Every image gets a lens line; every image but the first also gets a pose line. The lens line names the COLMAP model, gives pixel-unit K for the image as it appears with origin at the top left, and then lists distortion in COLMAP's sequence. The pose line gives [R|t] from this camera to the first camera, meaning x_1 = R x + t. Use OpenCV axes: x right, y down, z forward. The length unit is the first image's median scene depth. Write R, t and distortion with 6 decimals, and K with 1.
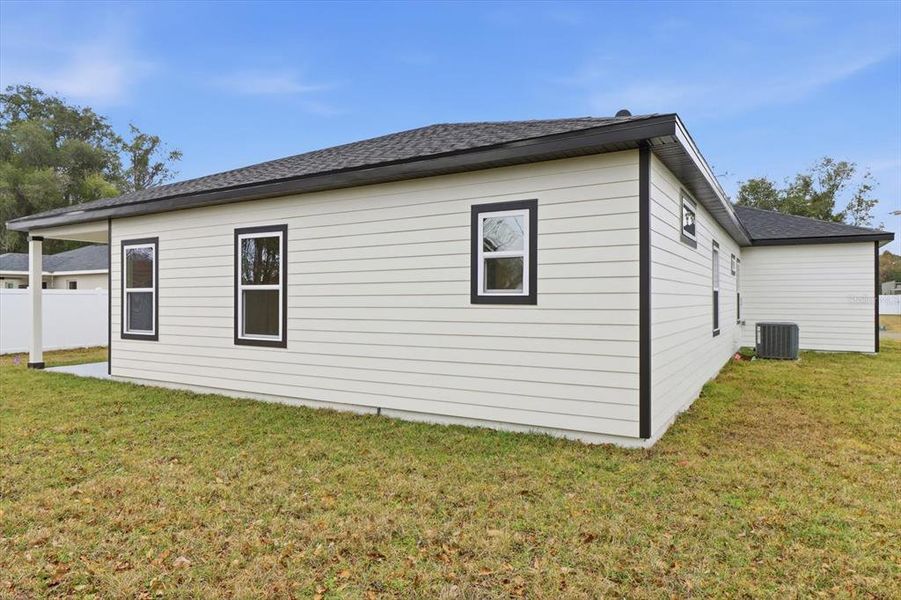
lens RADIAL K [[572.1, 0, 449.9], [0, 572.1, 301.7], [0, 0, 1]] dist [-0.005663, -0.001626]
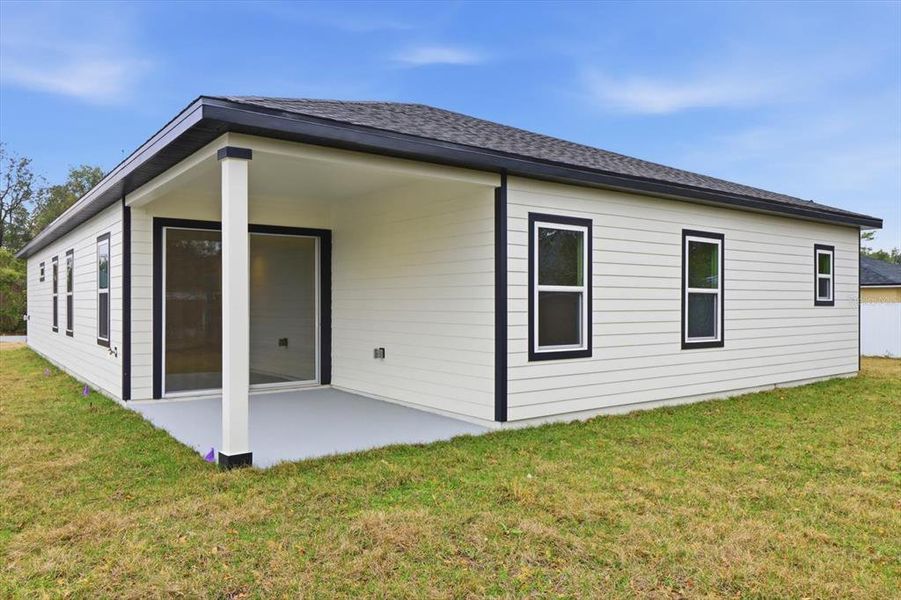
lens RADIAL K [[659.6, 0, 450.3], [0, 659.6, 299.8], [0, 0, 1]] dist [-0.005720, -0.002234]
pose [[0.381059, 0.007649, 0.924519, -1.397221], [0.003604, 0.999946, -0.009758, 0.001002], [-0.924544, 0.007050, 0.381011, 0.847225]]
